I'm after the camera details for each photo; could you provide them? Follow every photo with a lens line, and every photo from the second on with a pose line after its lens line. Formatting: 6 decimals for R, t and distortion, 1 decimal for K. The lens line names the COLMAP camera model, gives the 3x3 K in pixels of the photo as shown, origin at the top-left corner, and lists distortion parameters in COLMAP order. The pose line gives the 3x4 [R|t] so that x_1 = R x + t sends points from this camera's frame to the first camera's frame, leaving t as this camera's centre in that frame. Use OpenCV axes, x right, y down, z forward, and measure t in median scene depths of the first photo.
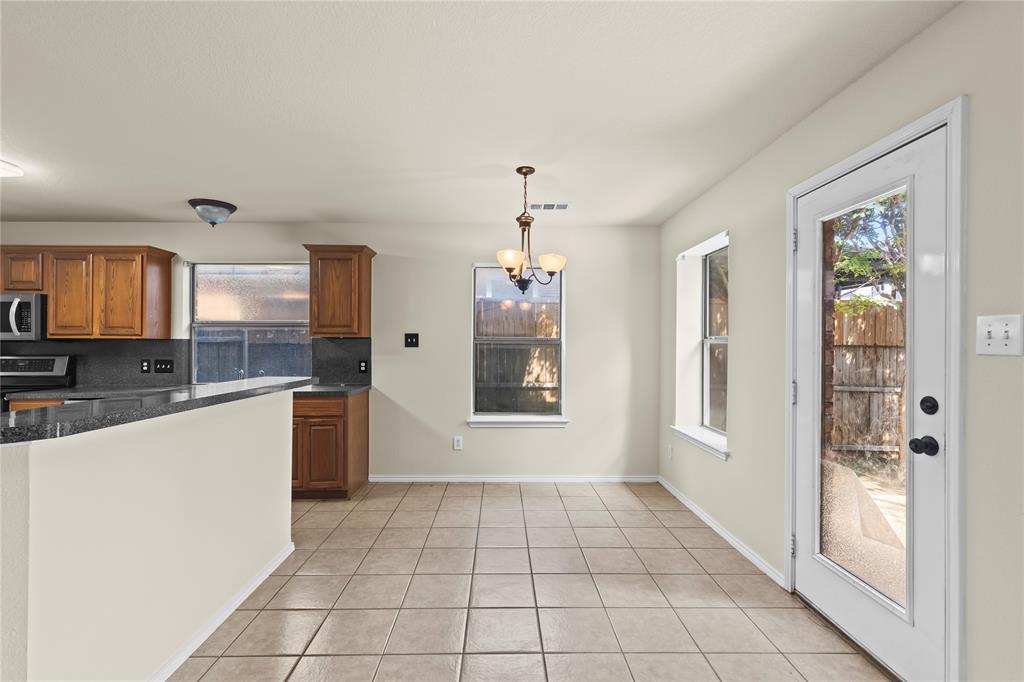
lens RADIAL K [[461.6, 0, 506.8], [0, 461.6, 342.9], [0, 0, 1]] dist [0.009772, -0.002031]
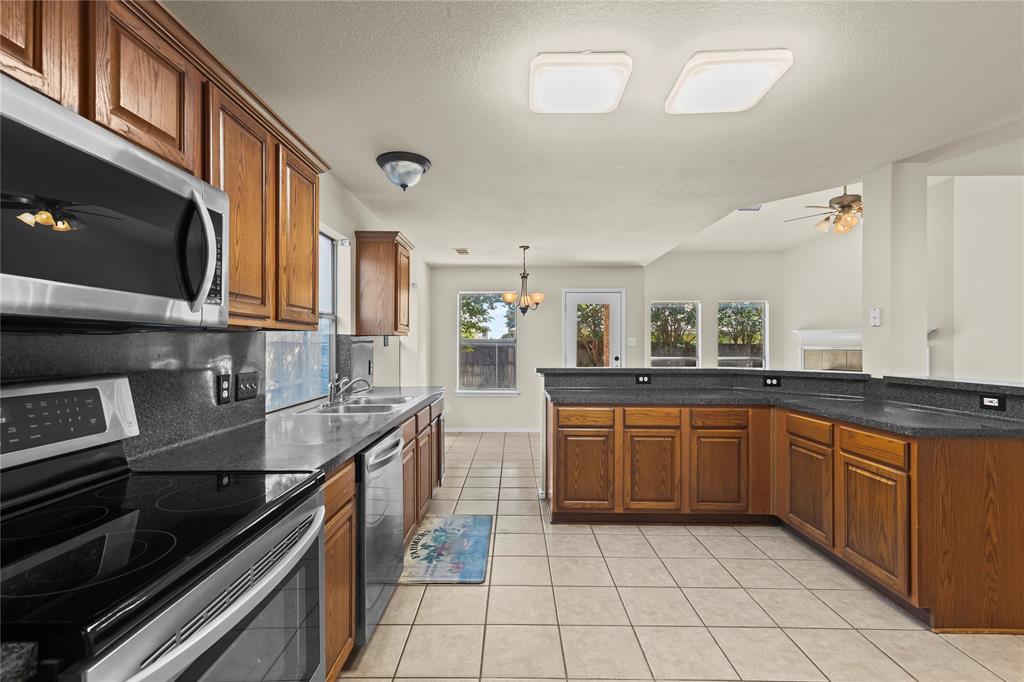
lens RADIAL K [[461.6, 0, 510.7], [0, 461.6, 344.7], [0, 0, 1]] dist [0.009772, -0.002031]
pose [[0.022729, -0.000983, 0.999741, -1.322129], [-0.004319, 0.999990, 0.001081, 0.004424], [-0.999732, -0.004342, 0.022724, 0.761449]]
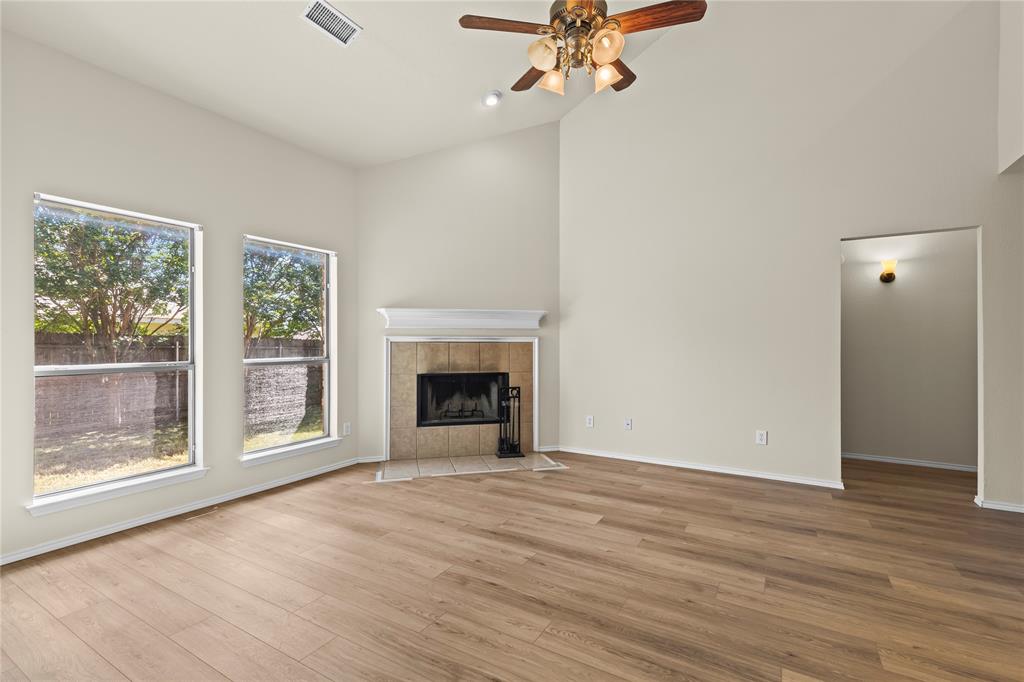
lens RADIAL K [[461.6, 0, 505.1], [0, 461.6, 339.9], [0, 0, 1]] dist [0.009772, -0.002031]
pose [[-0.847623, -0.000260, 0.530599, -0.171141], [-0.003445, 0.999982, -0.005012, 0.022560], [-0.530587, -0.006076, -0.847608, 0.387966]]
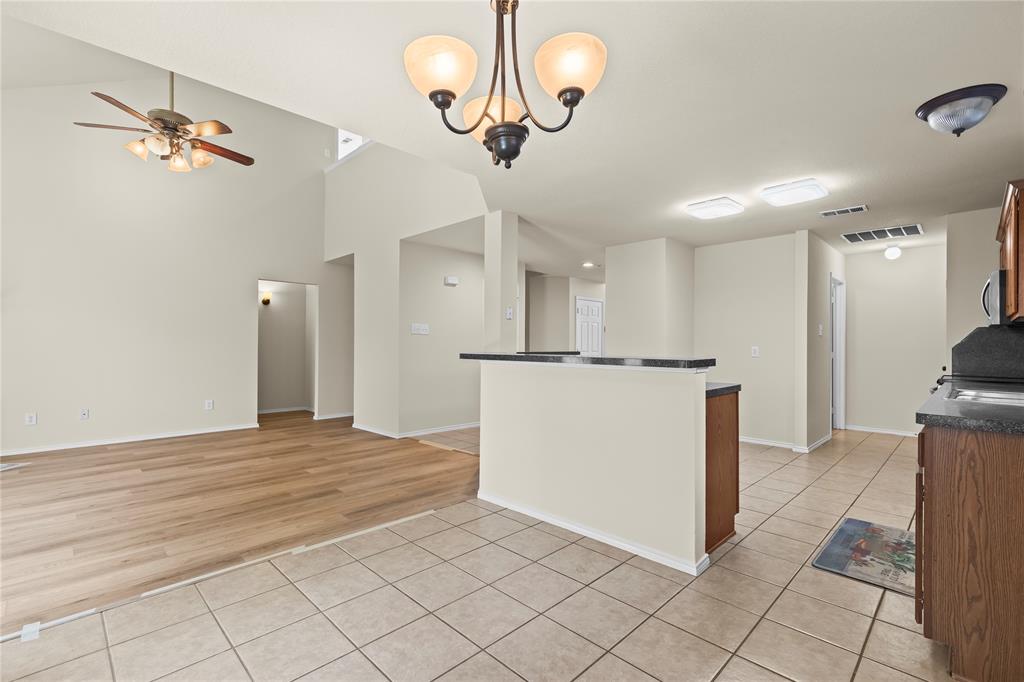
lens RADIAL K [[461.6, 0, 507.1], [0, 461.6, 345.0], [0, 0, 1]] dist [0.009772, -0.002031]
pose [[-0.722764, -0.005347, -0.691074, 0.238032], [-0.004170, 0.999986, -0.003376, 0.037731], [0.691082, 0.000442, -0.722776, 0.976403]]
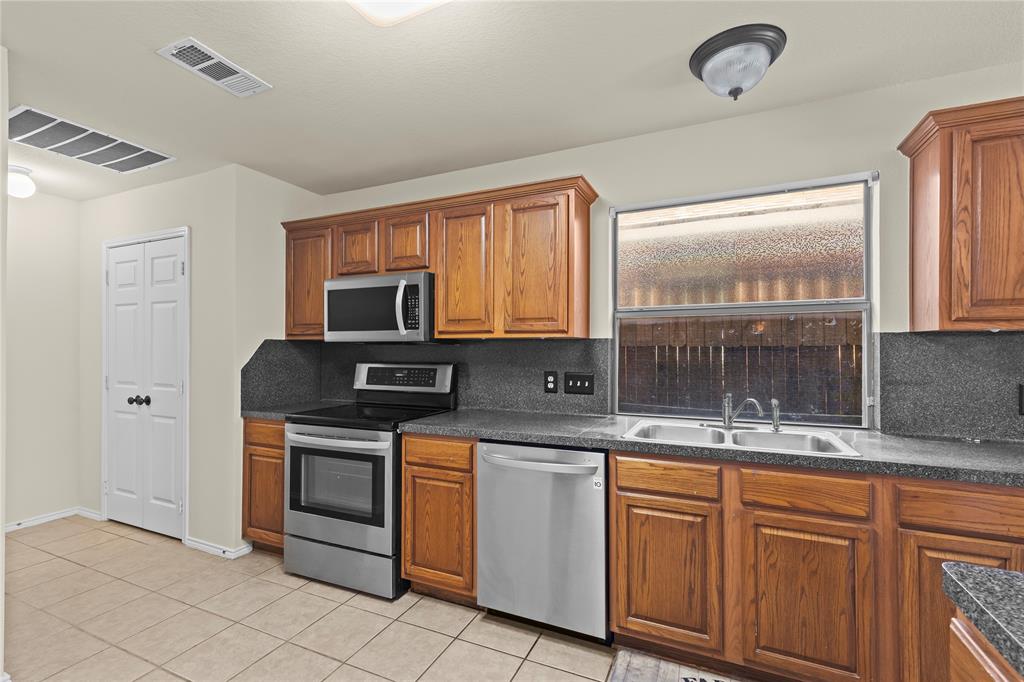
lens RADIAL K [[461.6, 0, 505.3], [0, 461.6, 345.9], [0, 0, 1]] dist [0.009772, -0.002031]
pose [[0.898300, -0.002055, -0.439377, -0.602755], [0.002034, 0.999998, -0.000519, 0.001216], [0.439377, -0.000427, 0.898303, 0.444359]]
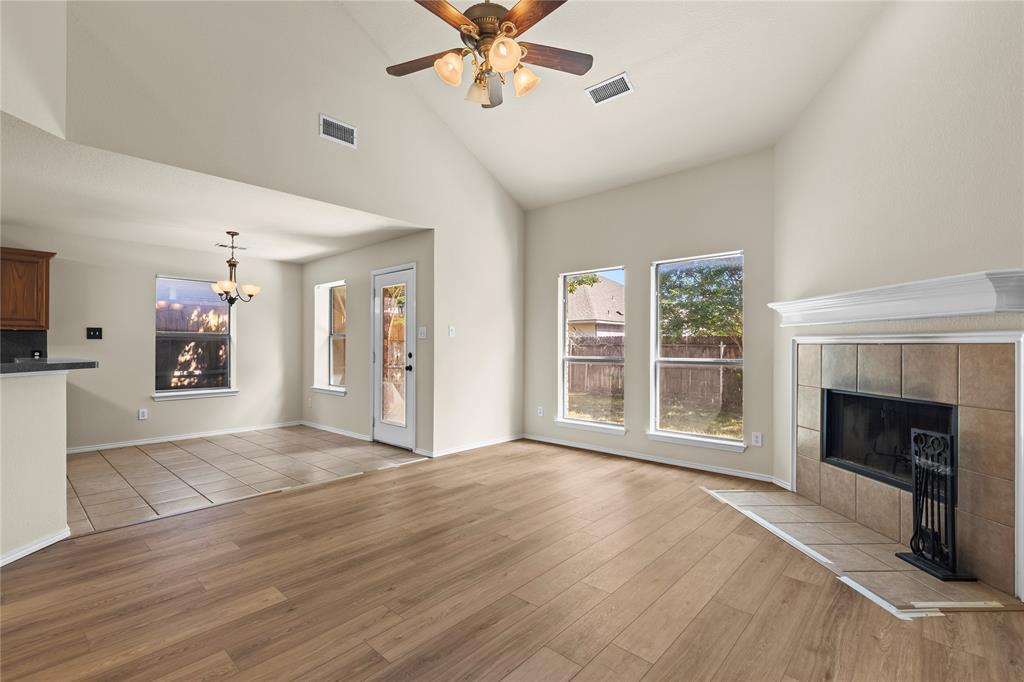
lens RADIAL K [[461.6, 0, 508.2], [0, 461.6, 345.7], [0, 0, 1]] dist [0.009772, -0.002031]
pose [[0.685162, -0.002402, 0.728387, -0.379184], [-0.000402, 0.999993, 0.003675, 0.023349], [-0.728391, -0.002811, 0.685156, -0.674368]]
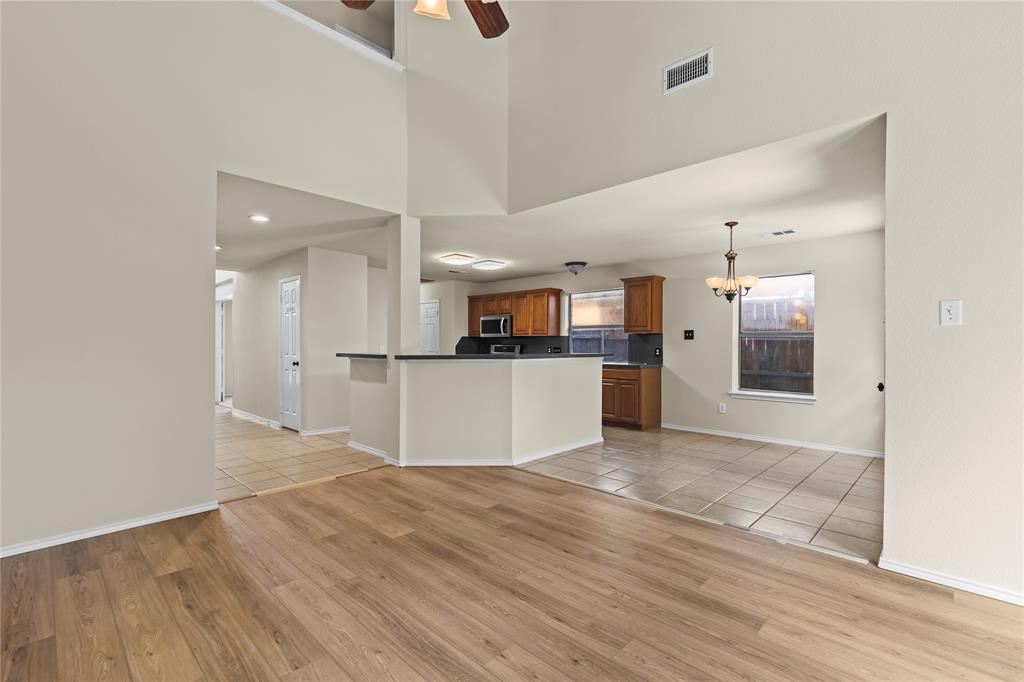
lens RADIAL K [[461.6, 0, 503.9], [0, 461.6, 343.3], [0, 0, 1]] dist [0.009772, -0.002031]
pose [[0.702765, -0.000693, -0.711422, 0.462078], [-0.000042, 0.999999, -0.001016, 0.025130], [0.711422, 0.000744, 0.702764, -0.489051]]
